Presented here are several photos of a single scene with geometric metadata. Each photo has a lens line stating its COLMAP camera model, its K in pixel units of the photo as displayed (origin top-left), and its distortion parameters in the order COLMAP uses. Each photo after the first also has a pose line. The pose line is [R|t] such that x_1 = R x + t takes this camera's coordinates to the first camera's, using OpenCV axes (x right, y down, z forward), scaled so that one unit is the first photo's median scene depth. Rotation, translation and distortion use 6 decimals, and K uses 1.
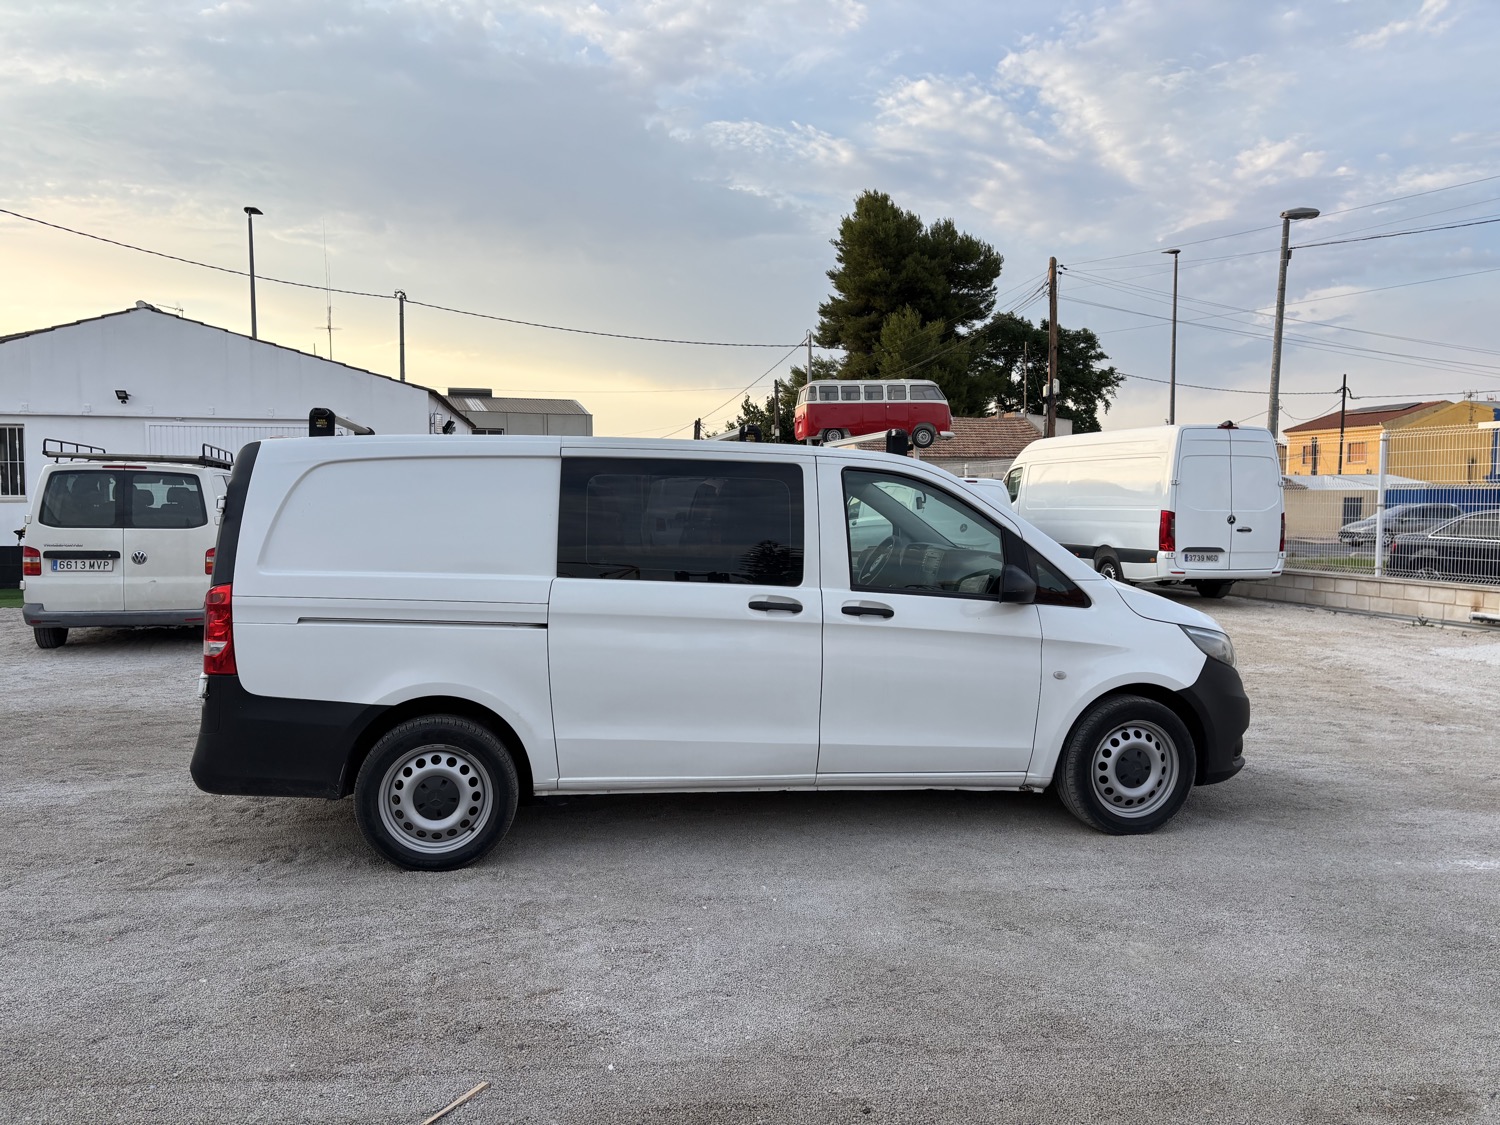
lens RADIAL K [[1139.2, 0, 740.2], [0, 1139.2, 578.0], [0, 0, 1]] dist [0.066310, -0.063597]
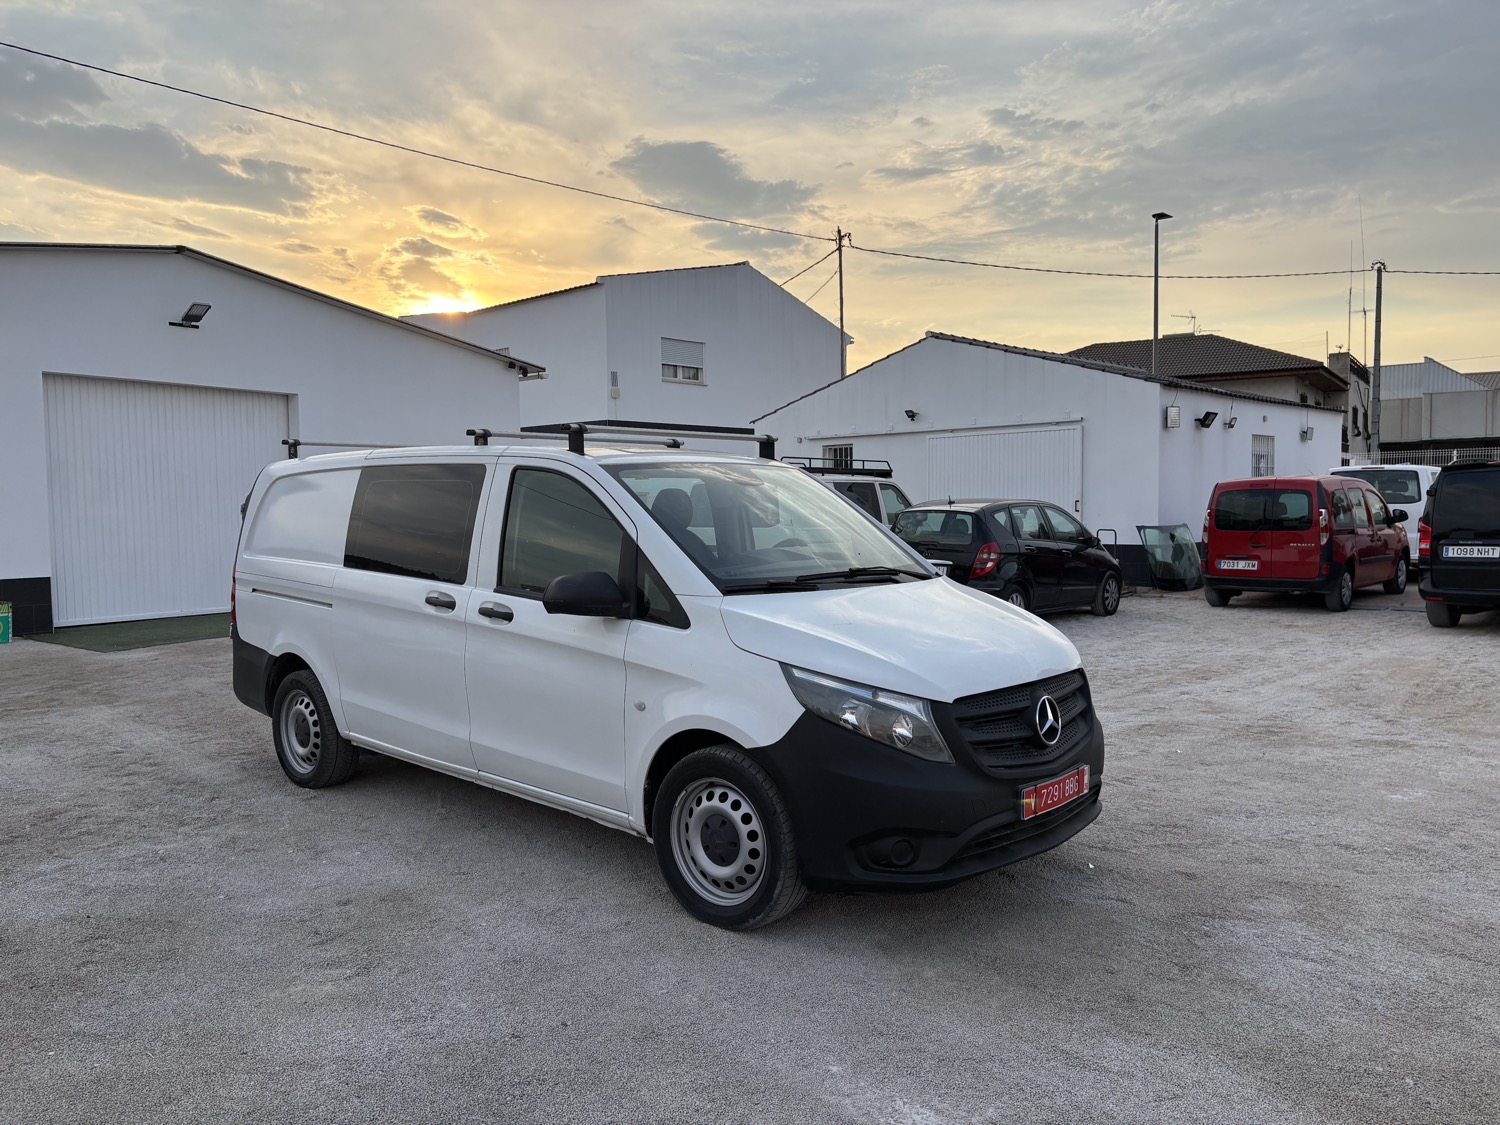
lens RADIAL K [[1139.2, 0, 718.5], [0, 1139.2, 580.9], [0, 0, 1]] dist [0.066310, -0.063597]
pose [[0.595929, 0.043634, -0.801851, 0.090537], [-0.042689, 0.998832, 0.022627, -0.002591], [0.801902, 0.020746, 0.597096, 0.050619]]
